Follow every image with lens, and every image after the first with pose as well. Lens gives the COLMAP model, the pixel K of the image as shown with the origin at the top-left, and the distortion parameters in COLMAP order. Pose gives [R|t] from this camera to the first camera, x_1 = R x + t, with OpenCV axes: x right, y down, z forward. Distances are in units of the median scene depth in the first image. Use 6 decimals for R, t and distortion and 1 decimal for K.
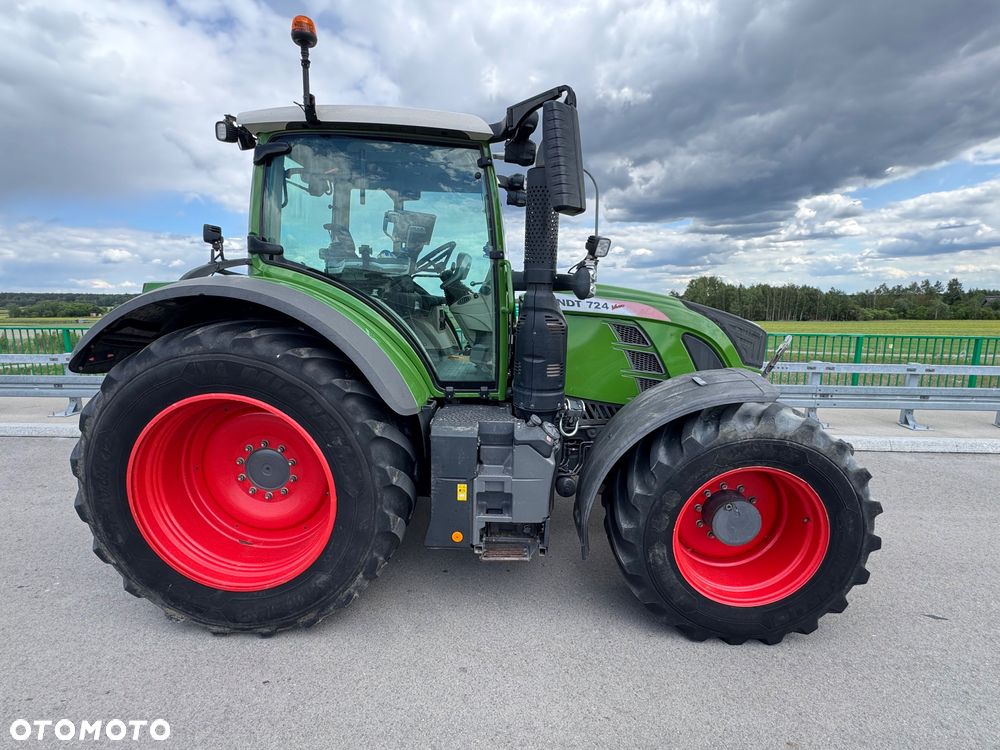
lens RADIAL K [[470.8, 0, 493.2], [0, 470.8, 374.5], [0, 0, 1]] dist [-0.000973, -0.000249]
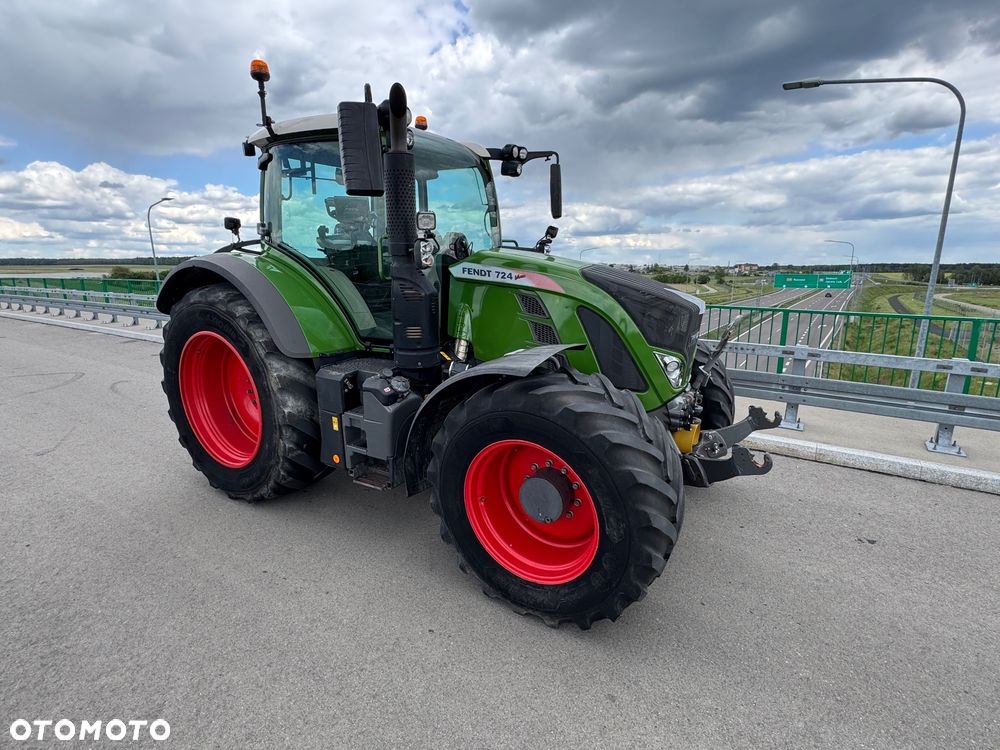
lens RADIAL K [[500.9, 0, 499.6], [0, 500.9, 377.5], [0, 0, 1]] dist [-0.000213, -0.000795]
pose [[0.864914, 0.108462, -0.490061, 0.930429], [-0.080068, 0.993685, 0.078614, -0.013525], [0.495493, -0.028756, 0.868136, 0.054439]]
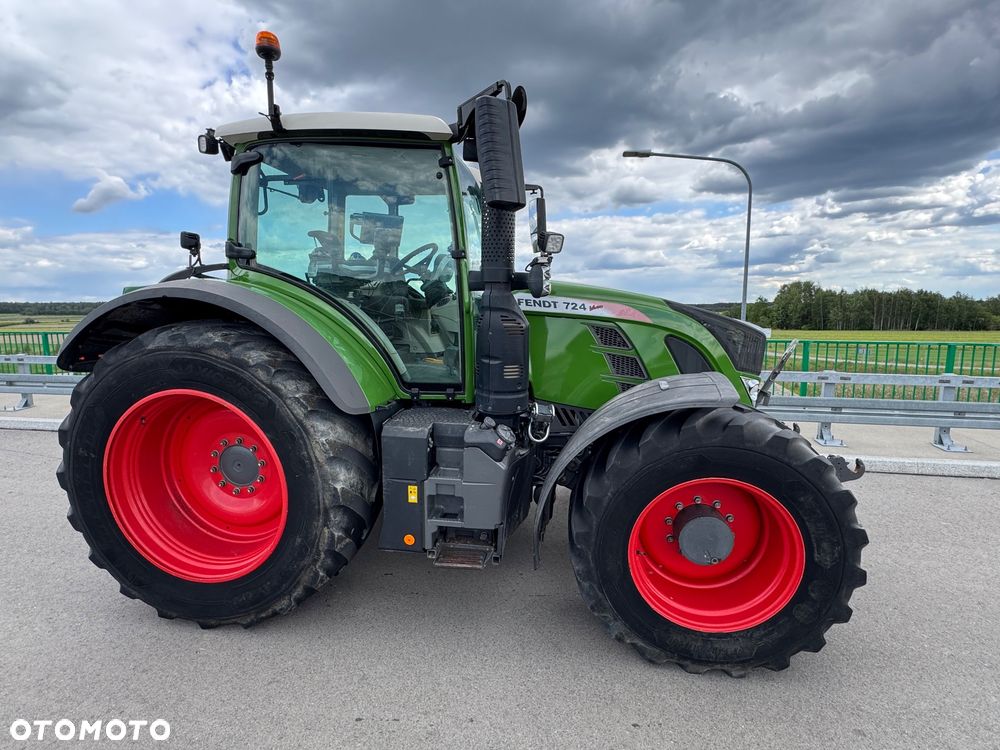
lens RADIAL K [[500.9, 0, 495.9], [0, 500.9, 377.1], [0, 0, 1]] dist [-0.000213, -0.000795]
pose [[0.992504, 0.009377, -0.121851, 0.226380], [-0.012181, 0.999677, -0.022284, 0.025327], [0.121603, 0.023601, 0.992298, -0.026114]]
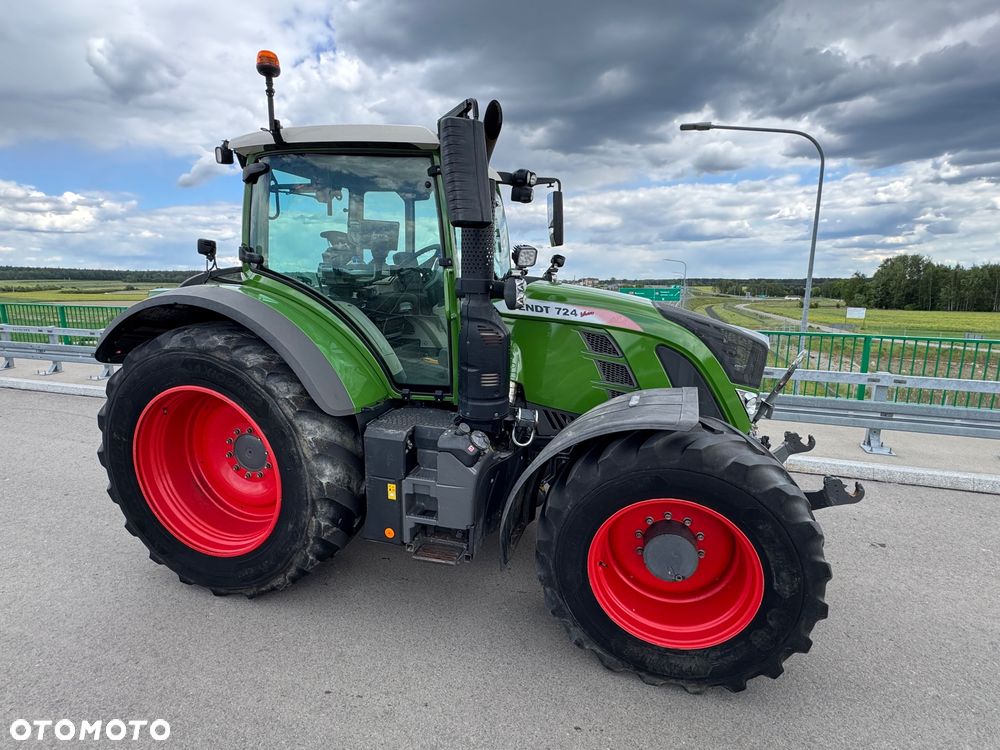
lens RADIAL K [[500.9, 0, 498.9], [0, 500.9, 376.8], [0, 0, 1]] dist [-0.000213, -0.000795]
pose [[0.967958, 0.050883, -0.245903, 0.416369], [-0.043764, 0.998452, 0.034337, -0.053688], [0.247270, -0.022475, 0.968686, -0.020320]]
